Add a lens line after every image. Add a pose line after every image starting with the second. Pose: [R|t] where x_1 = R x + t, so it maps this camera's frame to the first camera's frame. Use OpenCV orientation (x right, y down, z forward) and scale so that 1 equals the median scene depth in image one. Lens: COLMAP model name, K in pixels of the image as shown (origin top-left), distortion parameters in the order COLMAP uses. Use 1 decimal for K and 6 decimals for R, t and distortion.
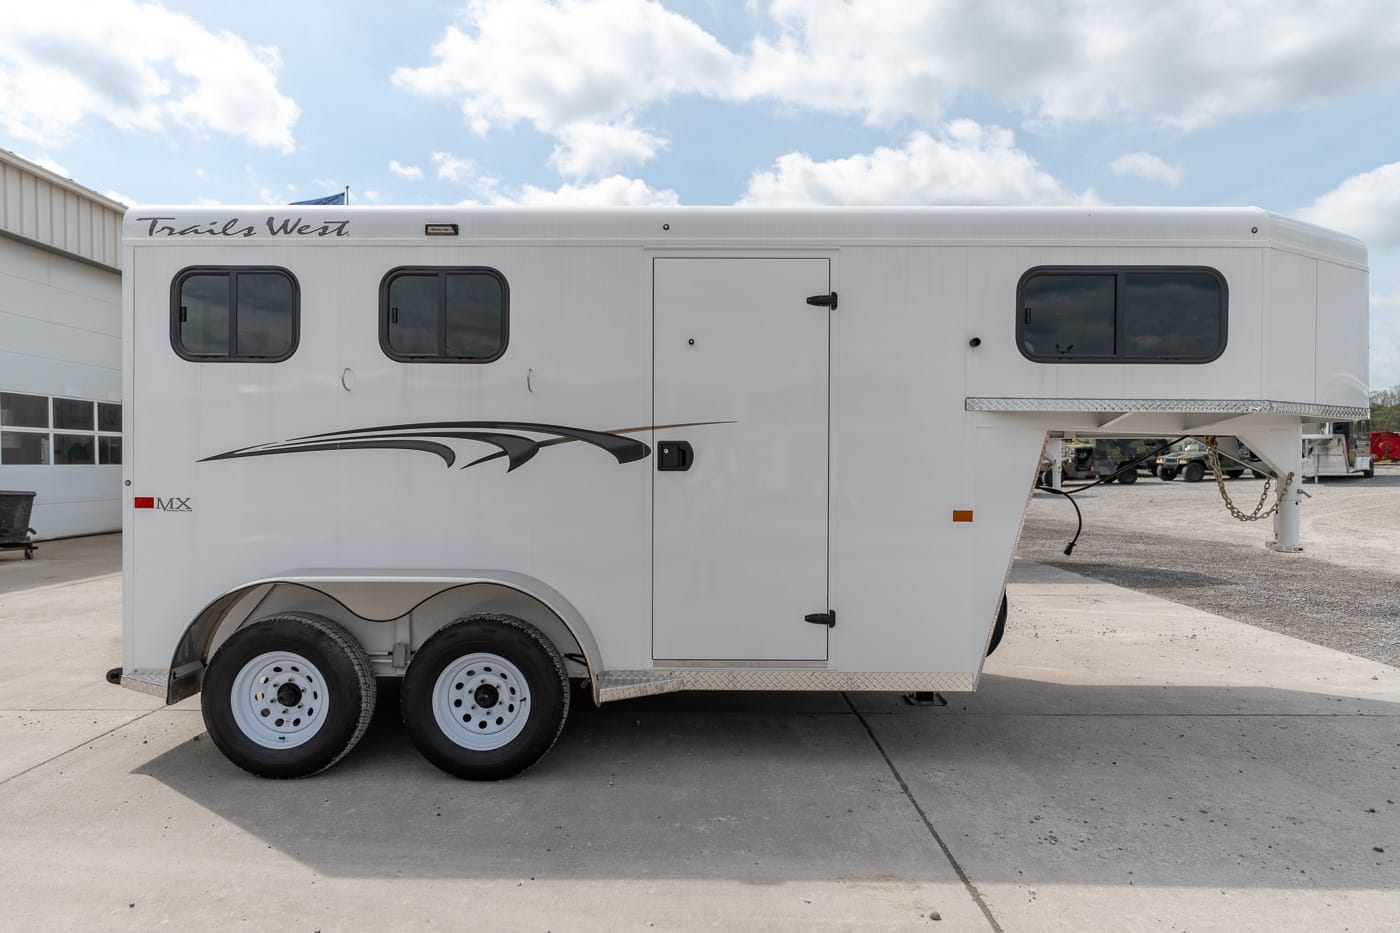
lens RADIAL K [[827.4, 0, 693.0], [0, 827.4, 466.3], [0, 0, 1]] dist [-0.000536, 0.000926]
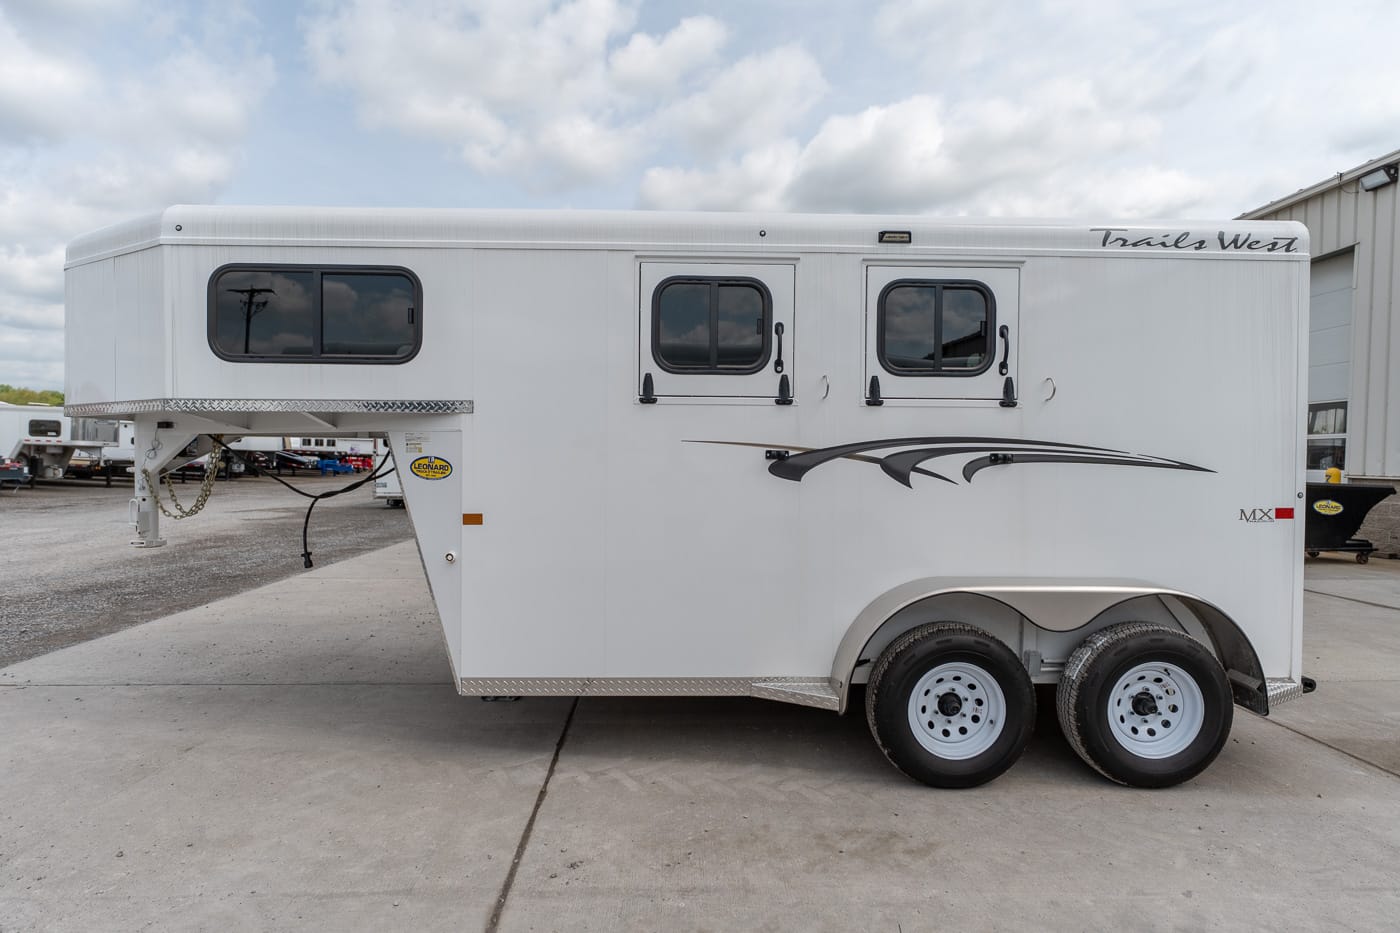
lens RADIAL K [[728.2, 0, 699.6], [0, 728.2, 471.4], [0, 0, 1]] dist [-0.000462, -0.000502]
pose [[-0.999411, -0.011972, -0.032169, 0.090078], [-0.012653, 0.999698, 0.021052, -0.023216], [0.031908, 0.021446, -0.999261, 2.524540]]
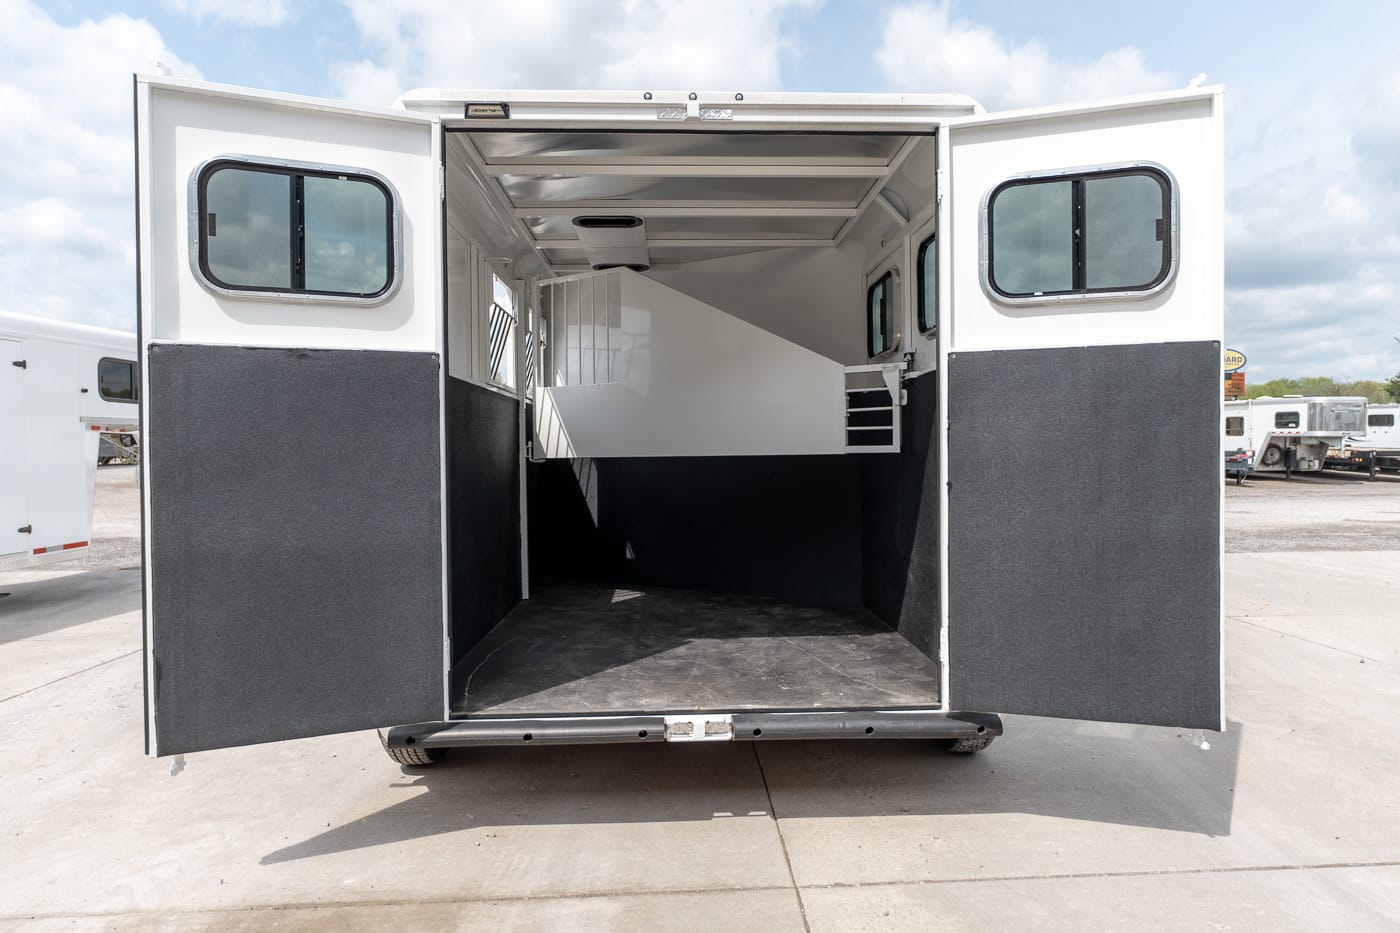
lens RADIAL K [[823.7, 0, 708.0], [0, 823.7, 461.8], [0, 0, 1]] dist [-0.003139, -0.002467]
pose [[-0.048699, -0.013462, 0.998723, -1.499596], [0.014552, 0.999793, 0.014186, -0.000677], [-0.998707, 0.015224, -0.048493, 1.358407]]
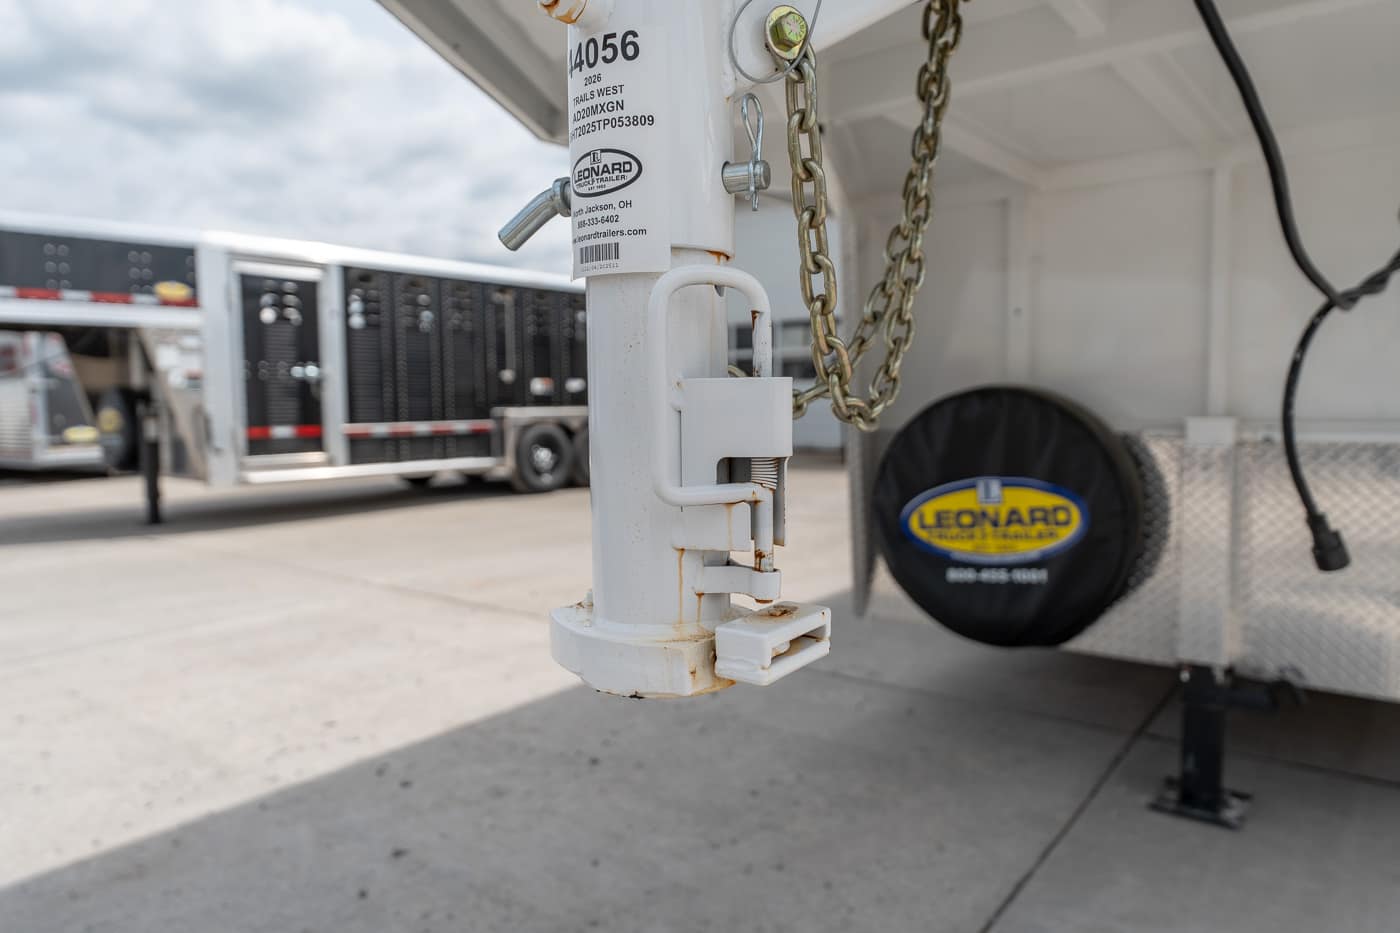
lens RADIAL K [[916.8, 0, 698.4], [0, 916.8, 469.6], [0, 0, 1]] dist [-0.003572, 0.000400]
pose [[-0.618011, 0.068629, -0.783168, 1.085978], [0.008539, 0.996710, 0.080604, 0.079933], [0.786123, 0.043127, -0.616564, 1.435805]]
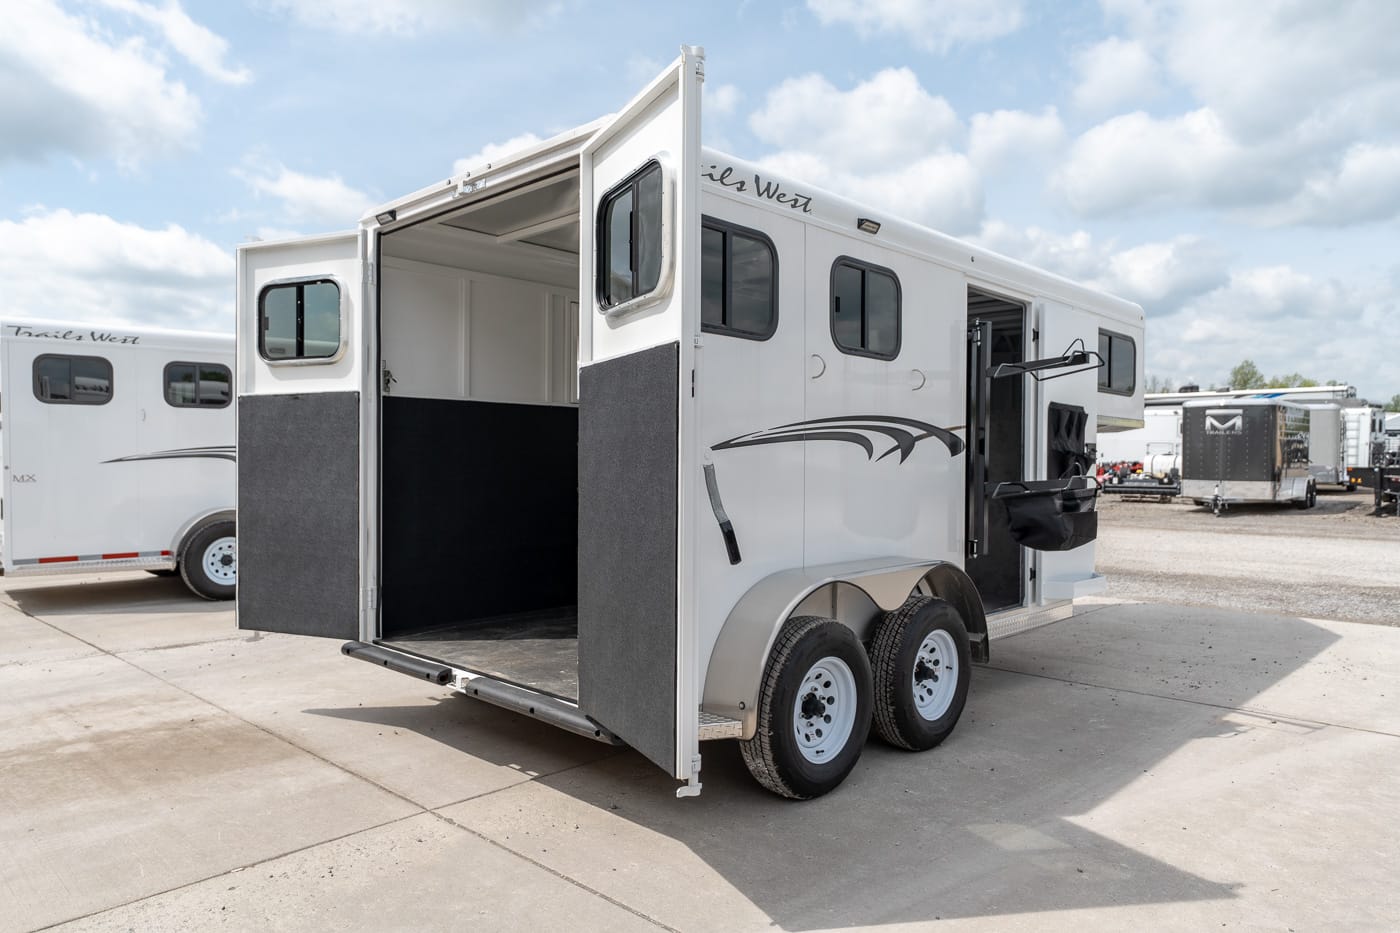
lens RADIAL K [[916.8, 0, 698.4], [0, 916.8, 469.6], [0, 0, 1]] dist [-0.003572, 0.000400]
pose [[0.688425, -0.005857, 0.725284, -1.315014], [0.002522, 0.999981, 0.005681, 0.006705], [-0.725303, -0.002082, 0.688427, 0.389022]]
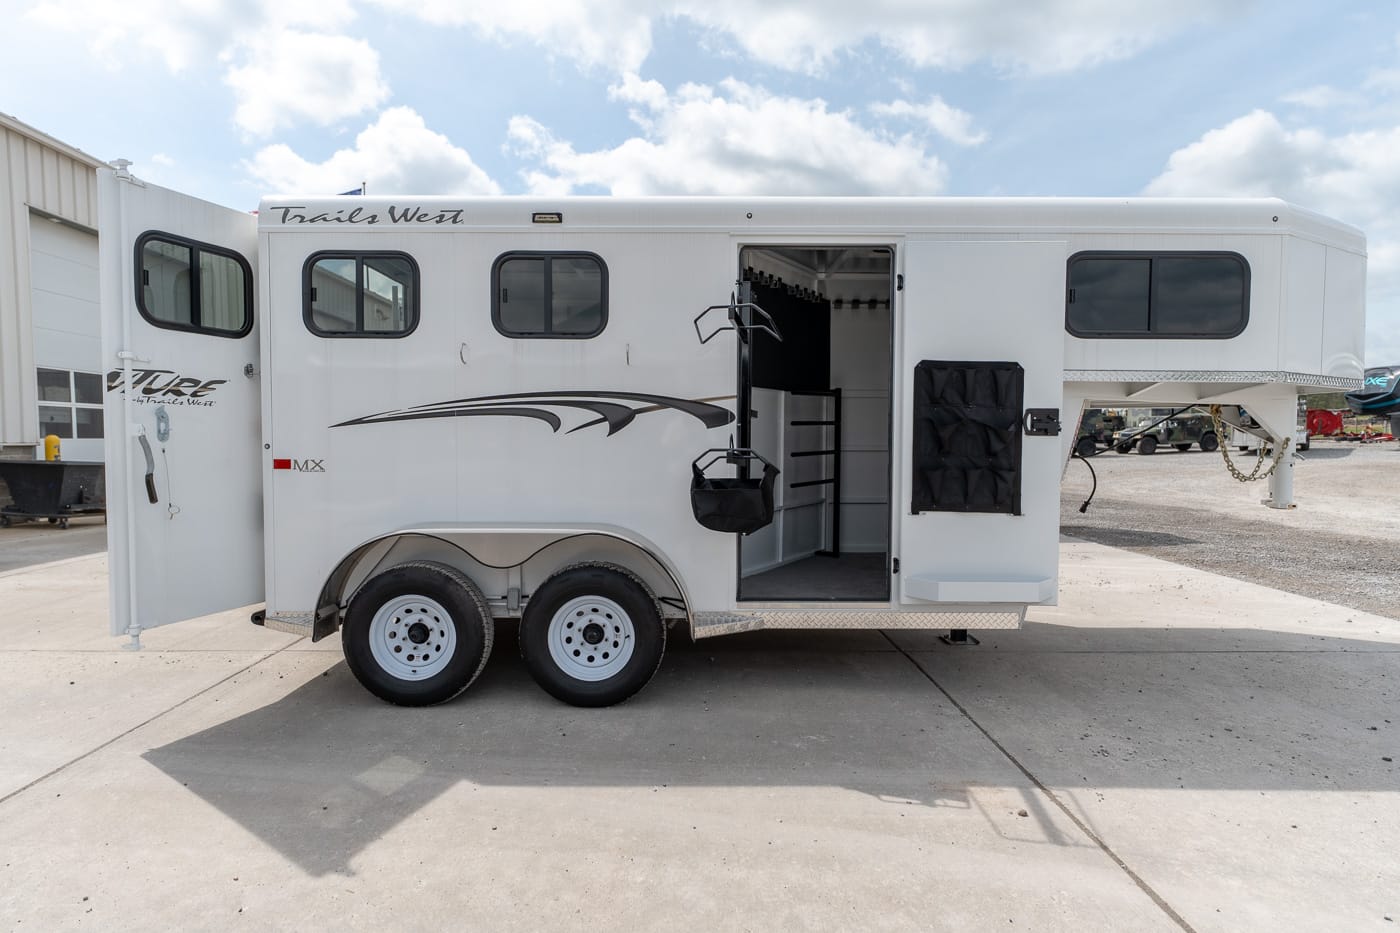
lens RADIAL K [[758.0, 0, 688.2], [0, 758.0, 467.0], [0, 0, 1]] dist [-0.000992, 0.000899]
pose [[0.999966, -0.001750, 0.008107, -0.127963], [0.001487, 0.999475, 0.032372, 0.016155], [-0.008159, -0.032359, 0.999443, -0.029802]]
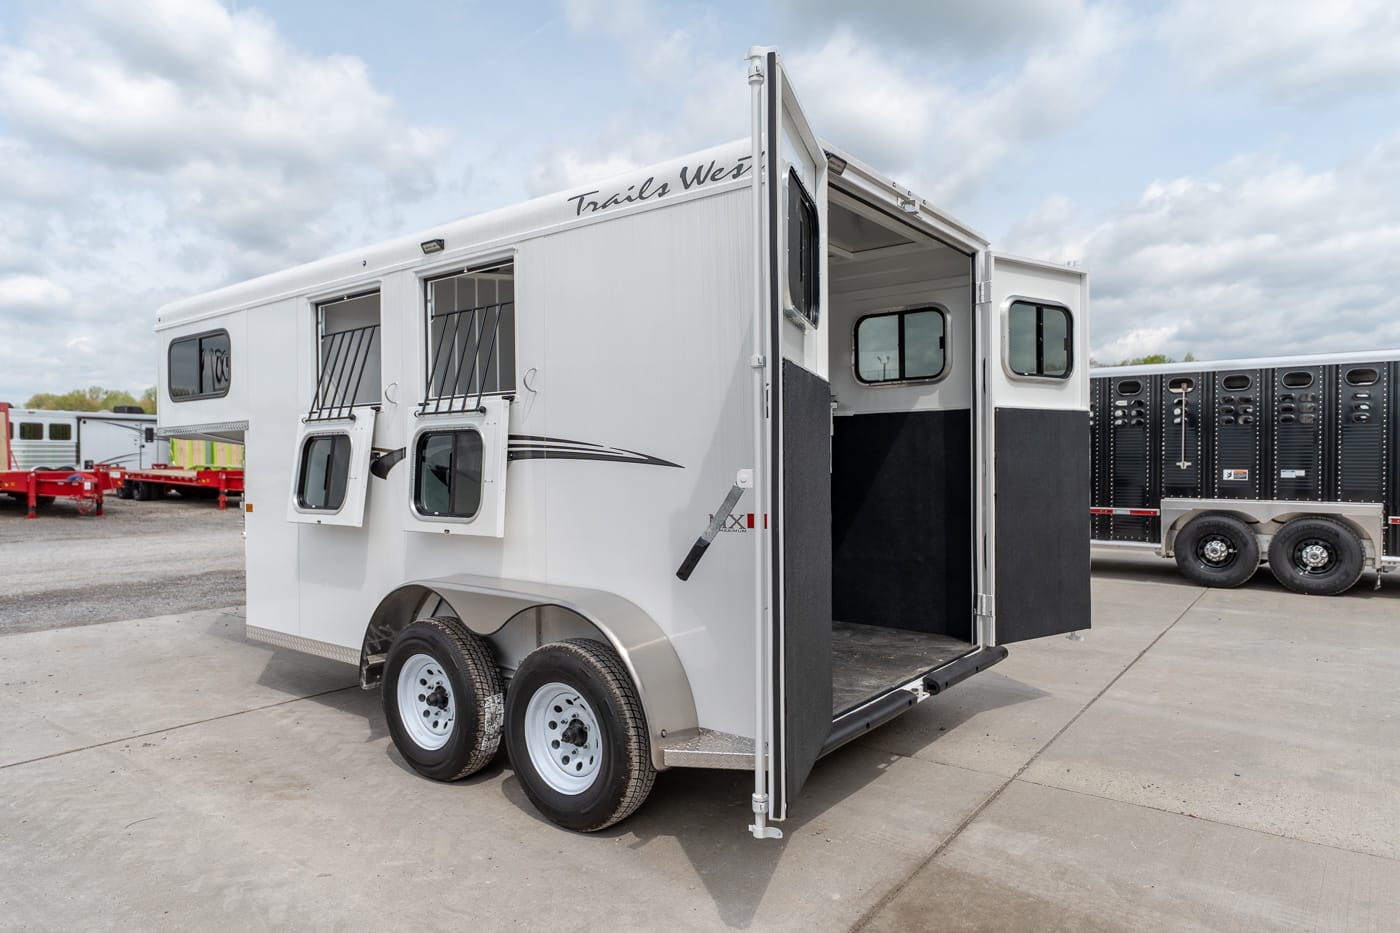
lens RADIAL K [[870.7, 0, 695.7], [0, 870.7, 471.7], [0, 0, 1]] dist [0.001995, 0.000541]
pose [[-0.793989, -0.004723, 0.607913, -1.148181], [0.006981, 0.999833, 0.016885, -0.021583], [-0.607891, 0.017651, -0.793824, 2.318116]]
